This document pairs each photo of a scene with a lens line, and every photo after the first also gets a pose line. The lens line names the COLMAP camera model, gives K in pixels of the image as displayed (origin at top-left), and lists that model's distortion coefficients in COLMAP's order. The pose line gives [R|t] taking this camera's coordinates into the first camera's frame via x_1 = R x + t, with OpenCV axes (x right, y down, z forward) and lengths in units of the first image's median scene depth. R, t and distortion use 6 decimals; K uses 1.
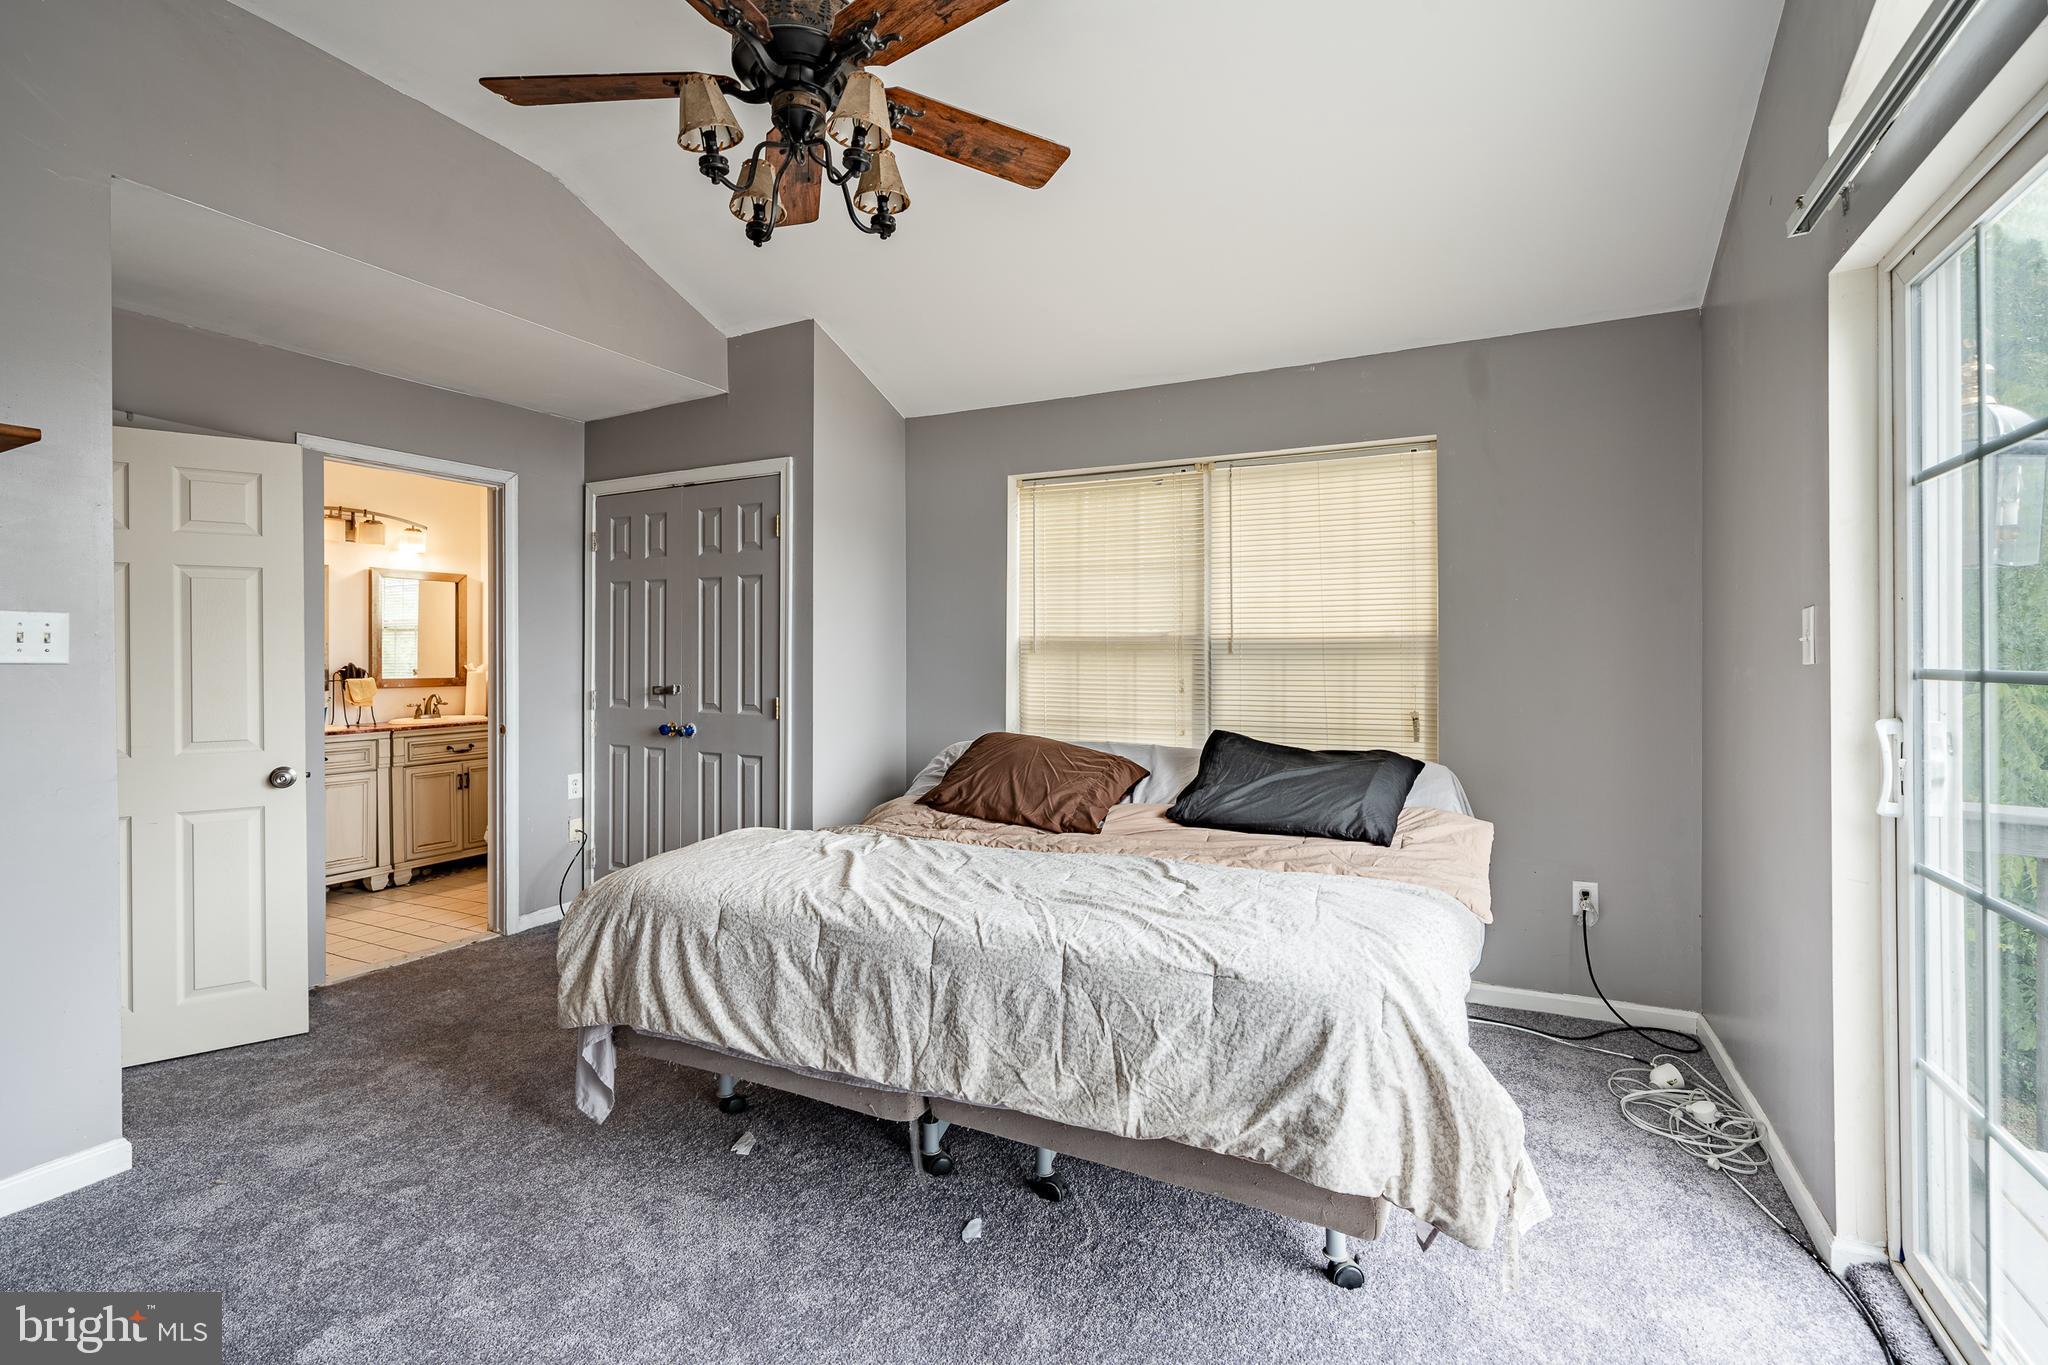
lens RADIAL K [[940.2, 0, 1026.2], [0, 940.2, 662.9], [0, 0, 1]] dist [-0.004482, -0.000146]
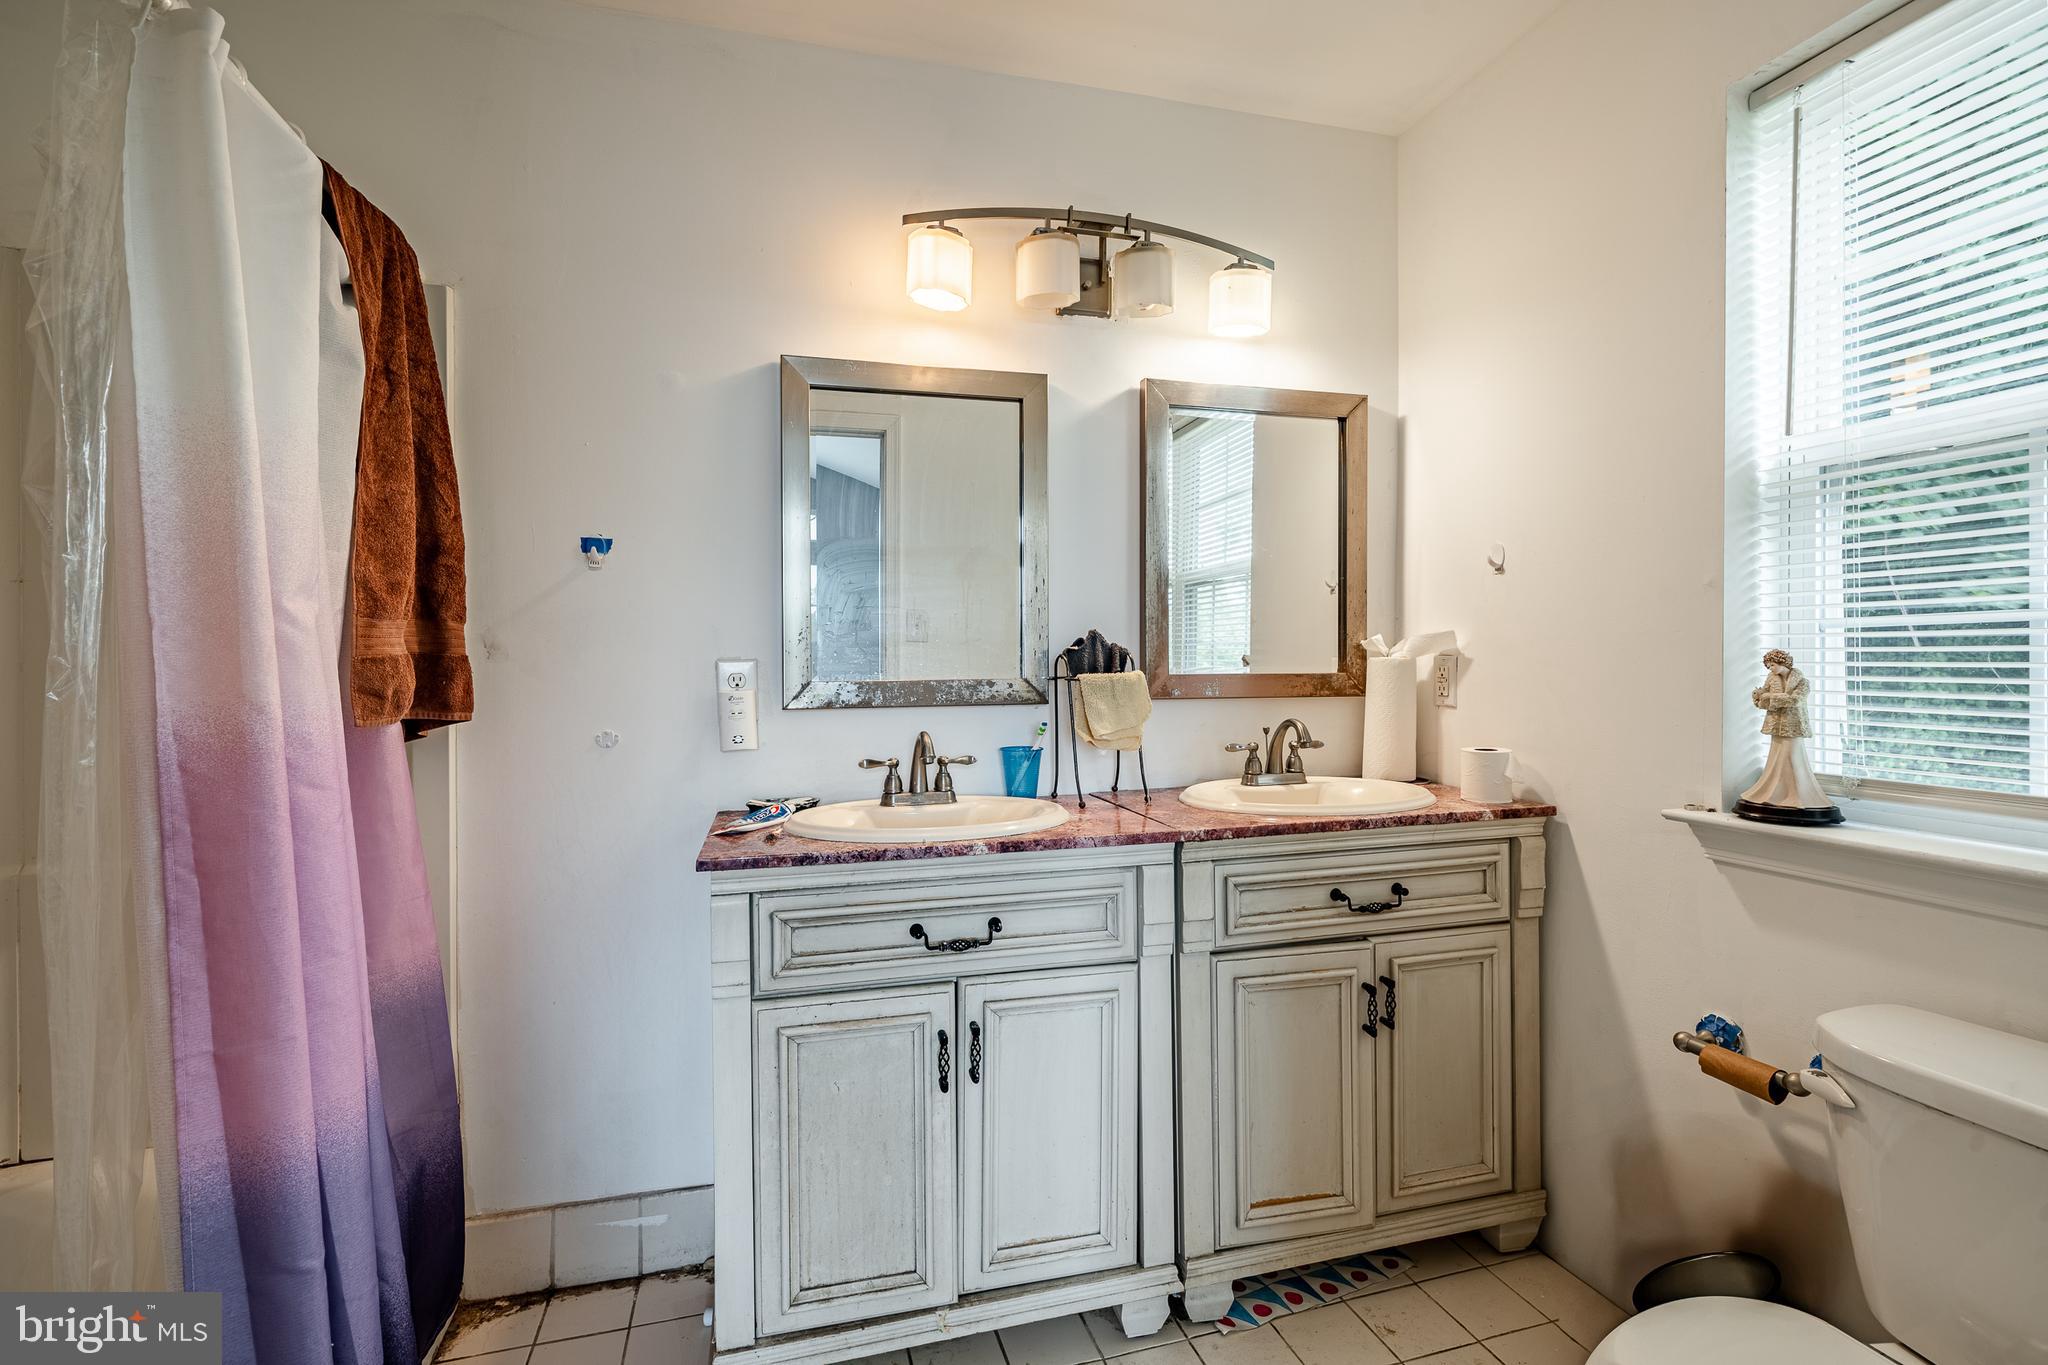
lens RADIAL K [[940.2, 0, 1020.1], [0, 940.2, 673.5], [0, 0, 1]] dist [-0.004482, -0.000146]
pose [[0.683552, 0.004052, -0.729891, -0.456129], [0.002723, 0.999963, 0.008101, 0.013523], [0.729897, -0.007525, 0.683516, 0.704938]]
